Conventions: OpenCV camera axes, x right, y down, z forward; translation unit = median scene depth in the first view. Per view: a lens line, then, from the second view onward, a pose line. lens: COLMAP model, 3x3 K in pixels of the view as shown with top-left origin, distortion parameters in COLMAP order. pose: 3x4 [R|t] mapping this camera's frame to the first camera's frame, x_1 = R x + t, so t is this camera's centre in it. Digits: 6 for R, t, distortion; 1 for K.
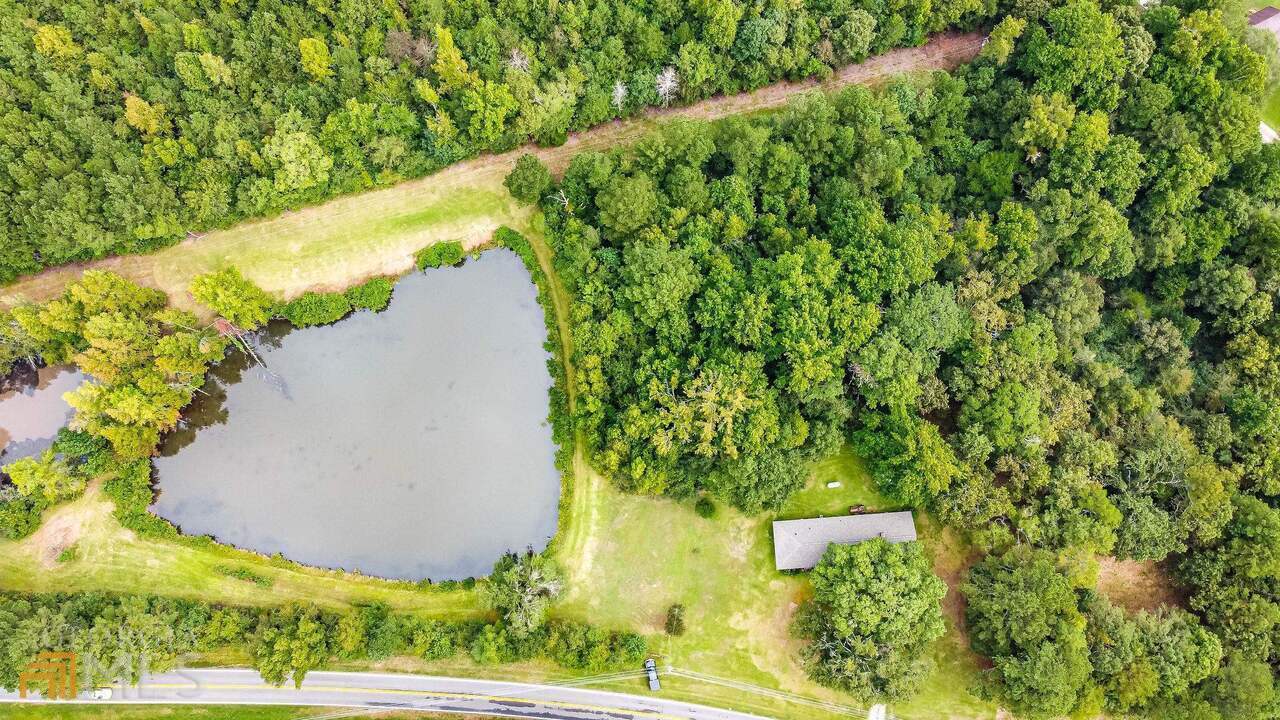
lens RADIAL K [[969.7, 0, 634.8], [0, 969.7, 350.4], [0, 0, 1]] dist [0.000927, 0.001648]
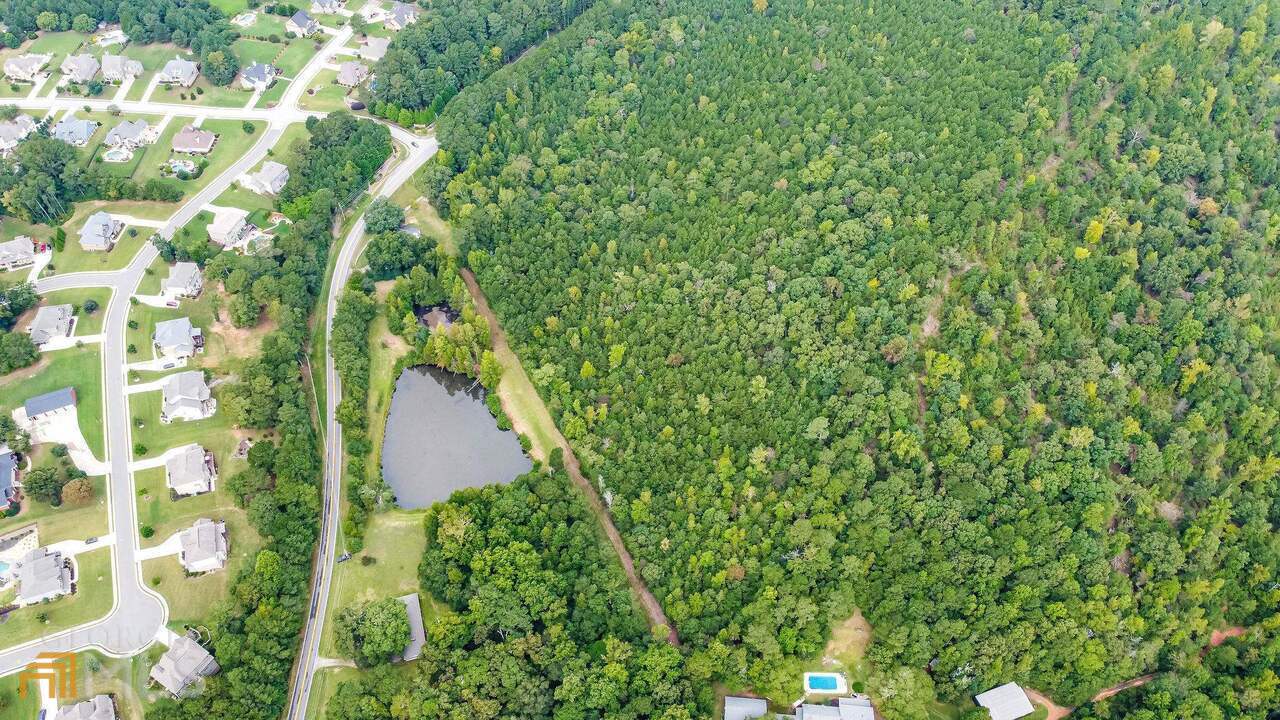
lens RADIAL K [[969.7, 0, 640.1], [0, 969.7, 356.7], [0, 0, 1]] dist [0.000927, 0.001648]
pose [[0.215056, 0.762164, -0.610621, 1.177362], [-0.971035, 0.233540, -0.050492, -0.316255], [0.104121, 0.603793, 0.790312, -0.954846]]
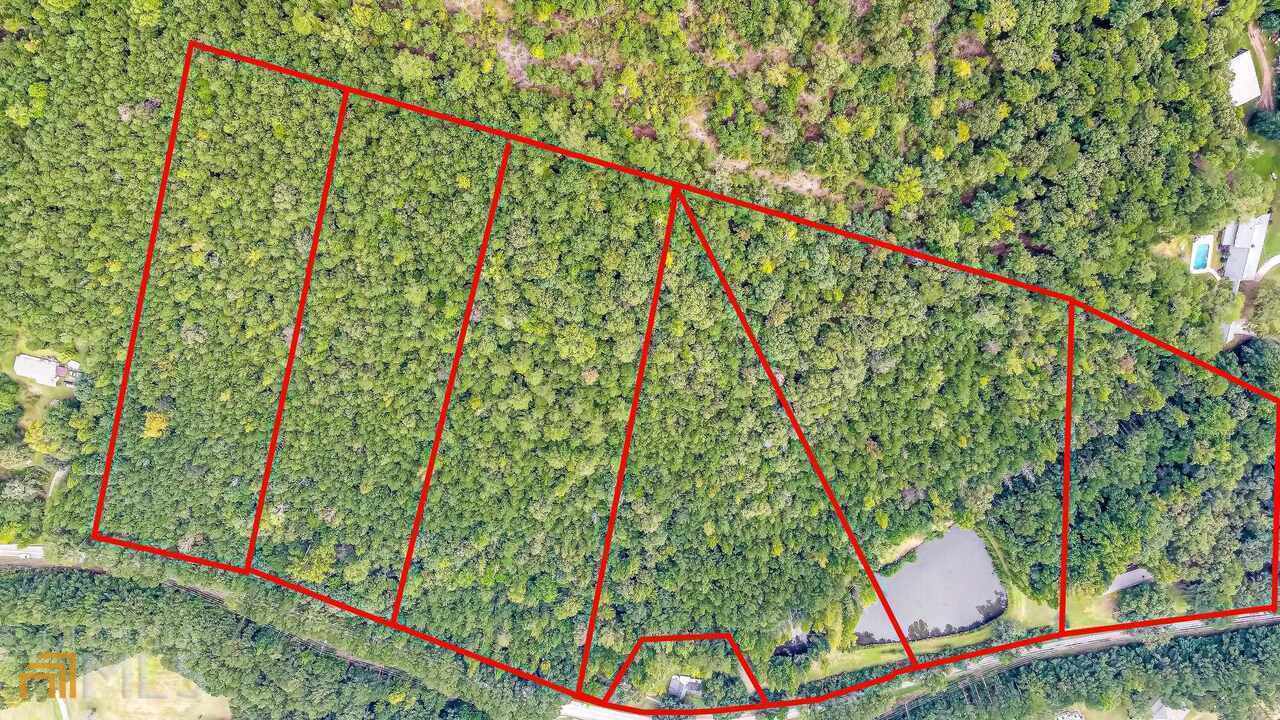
lens RADIAL K [[969.7, 0, 647.8], [0, 969.7, 359.0], [0, 0, 1]] dist [0.000927, 0.001648]
pose [[0.929803, -0.325112, -0.172534, -0.330776], [0.366110, 0.768820, 0.524289, -2.058155], [-0.037805, -0.550652, 0.833878, -0.738525]]
